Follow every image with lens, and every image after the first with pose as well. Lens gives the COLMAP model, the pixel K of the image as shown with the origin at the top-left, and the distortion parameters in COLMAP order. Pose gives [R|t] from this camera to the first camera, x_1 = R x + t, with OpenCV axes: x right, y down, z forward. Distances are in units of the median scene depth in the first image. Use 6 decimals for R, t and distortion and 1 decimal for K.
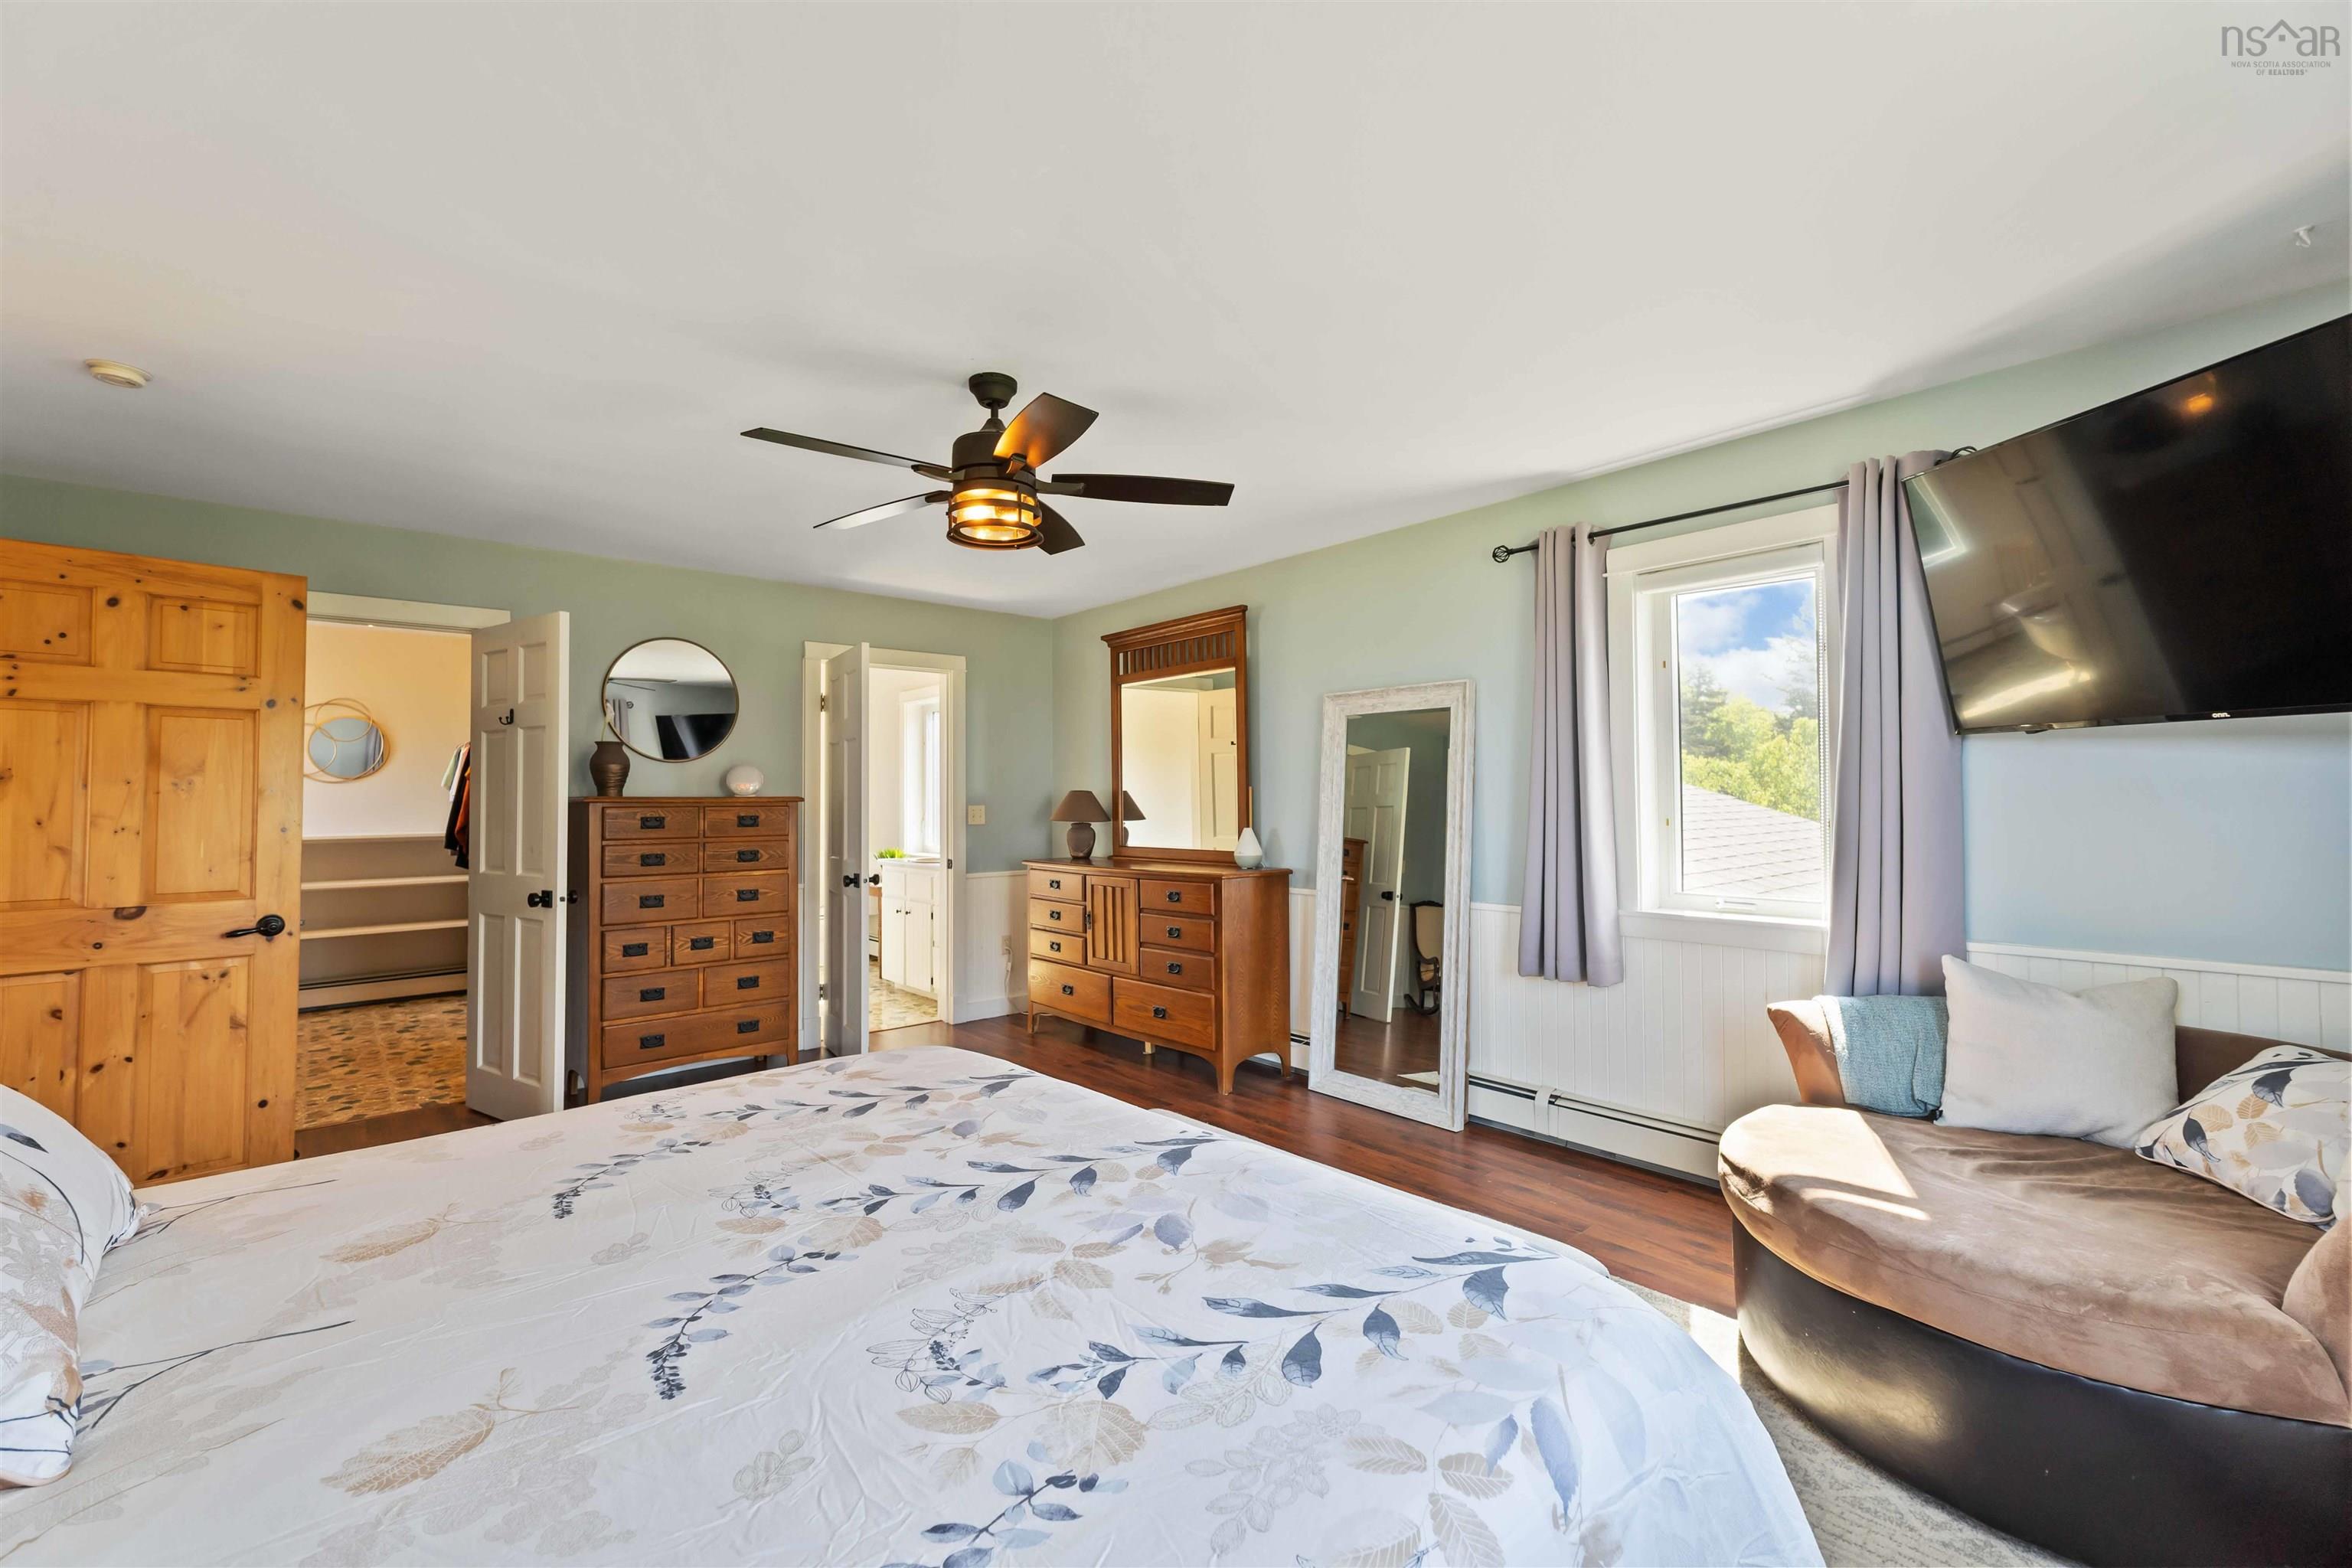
lens RADIAL K [[977.0, 0, 1178.2], [0, 977.0, 784.6], [0, 0, 1]] dist [0.002961, 0.000405]
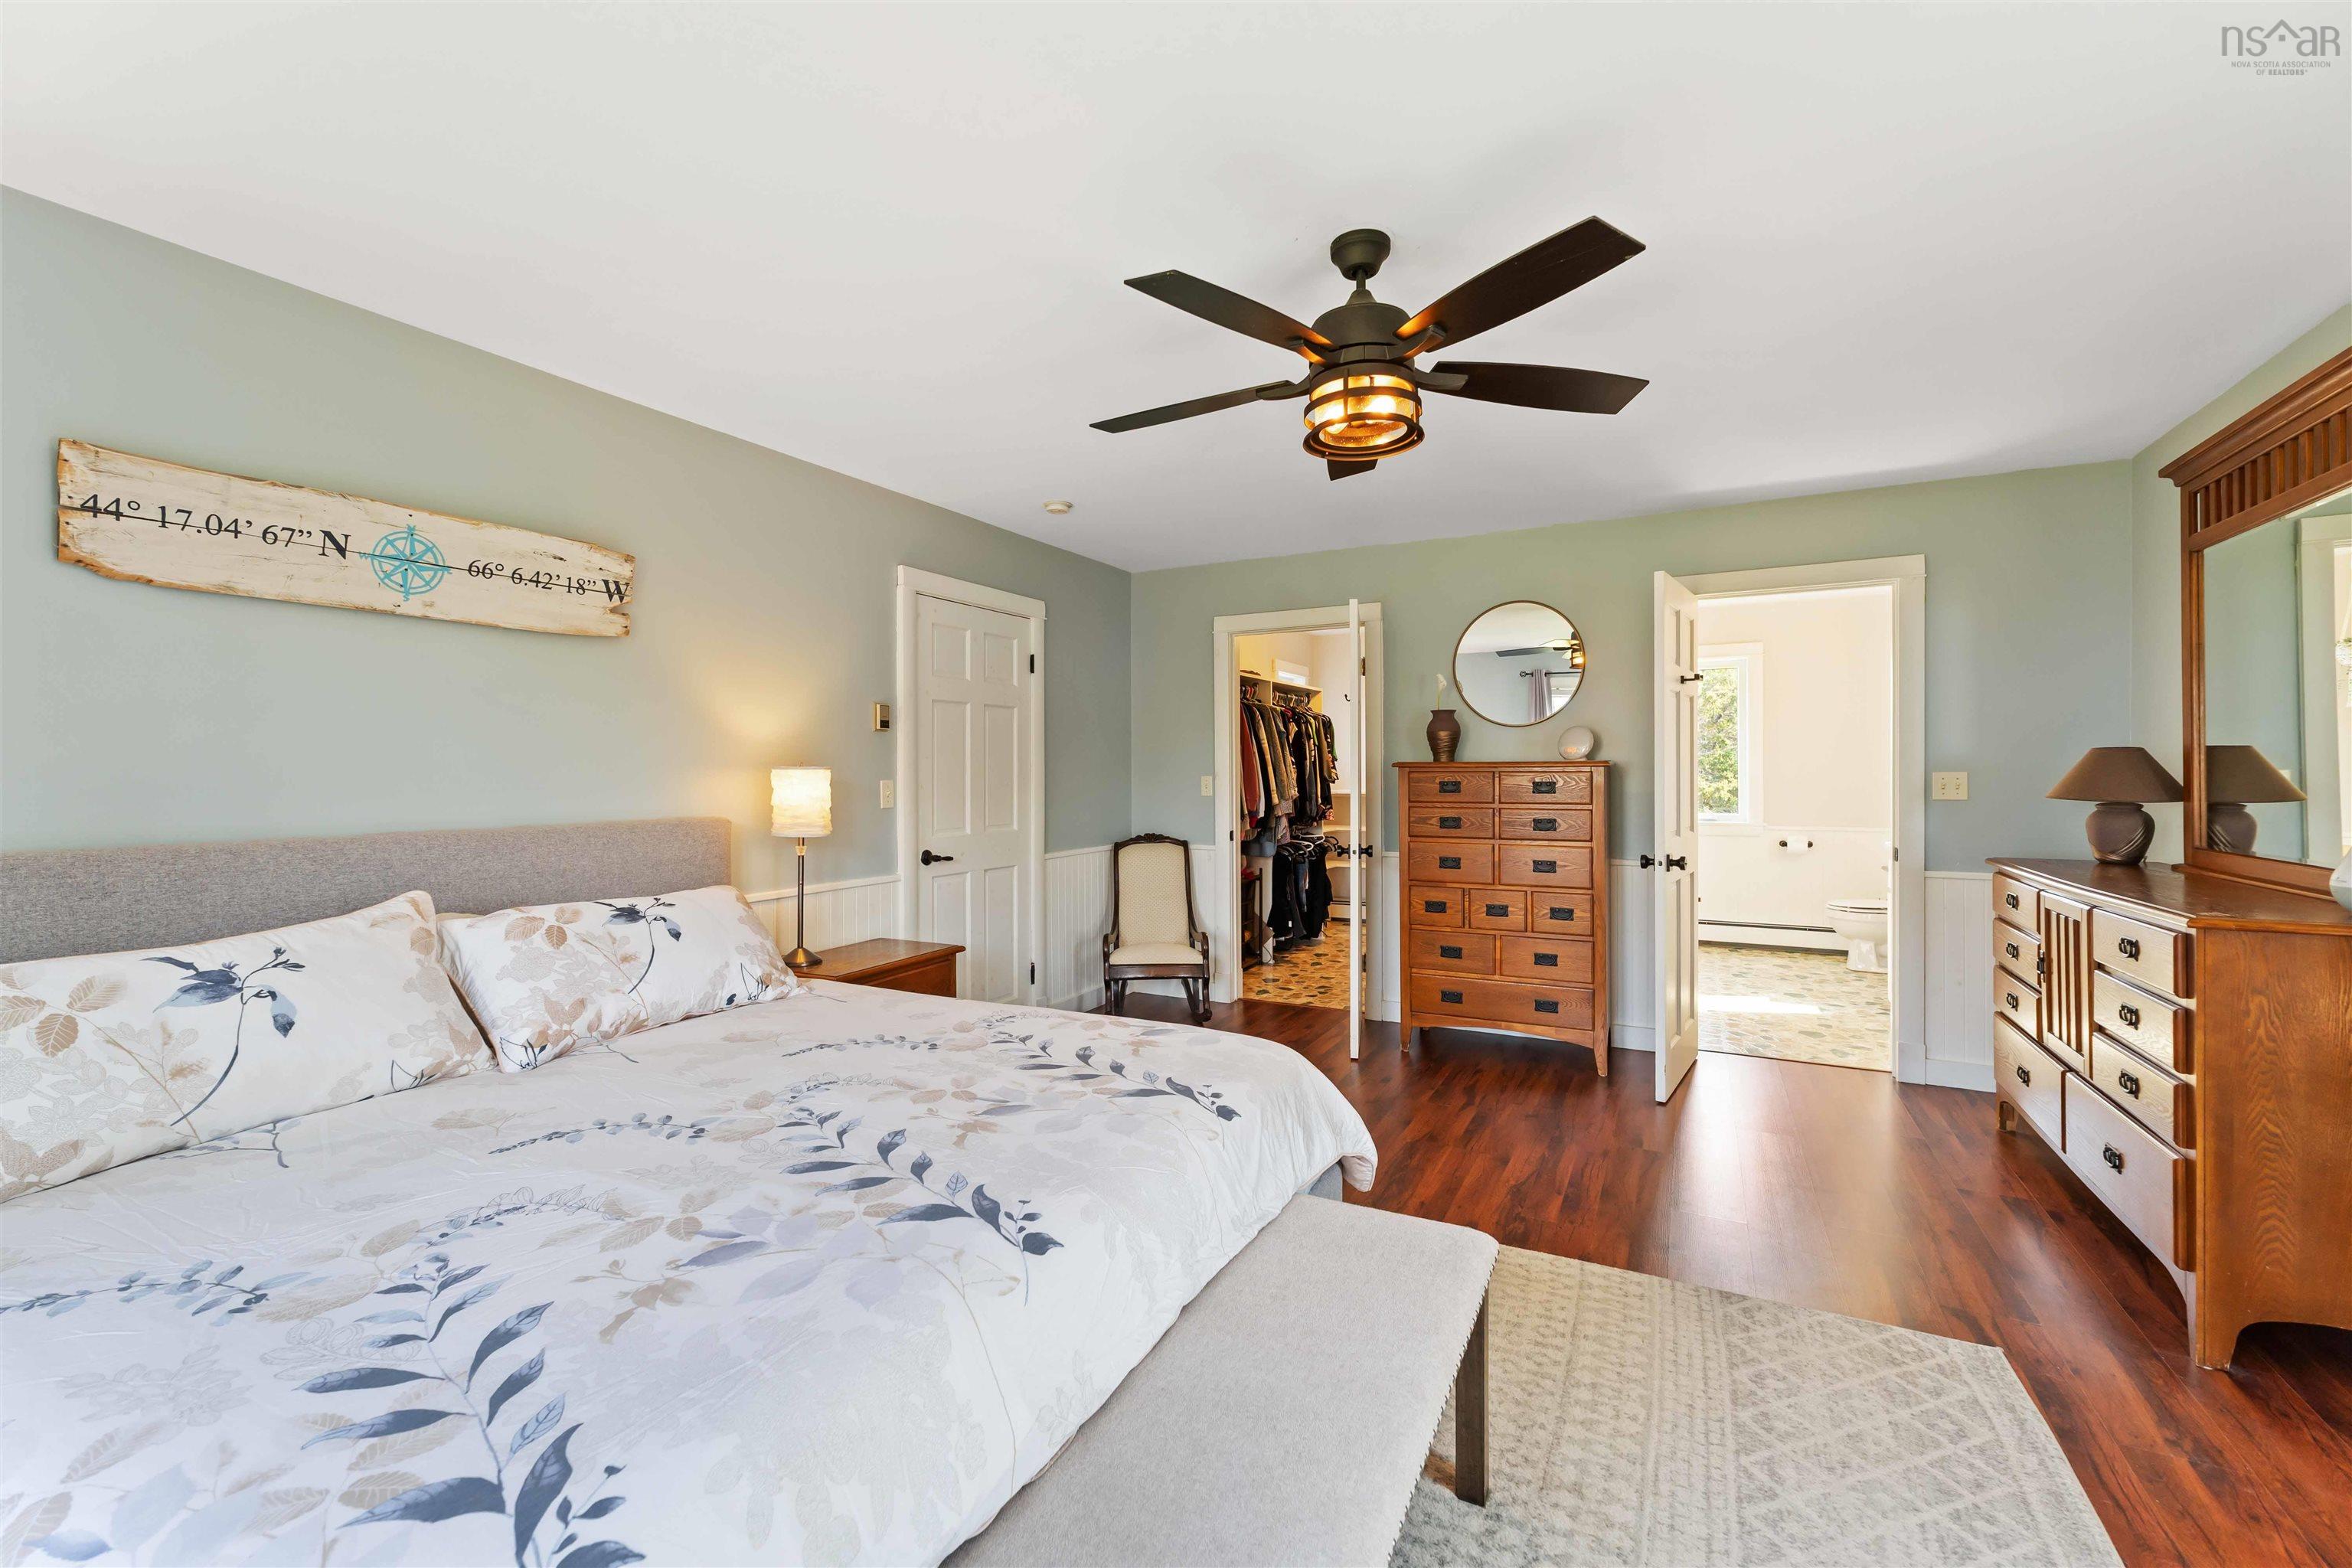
lens RADIAL K [[977.0, 0, 1170.6], [0, 977.0, 775.0], [0, 0, 1]] dist [0.002961, 0.000405]
pose [[0.362325, 0.010350, -0.931994, 0.689866], [0.017263, 0.999692, 0.017813, 0.006529], [0.931892, -0.022543, 0.362035, 0.757932]]
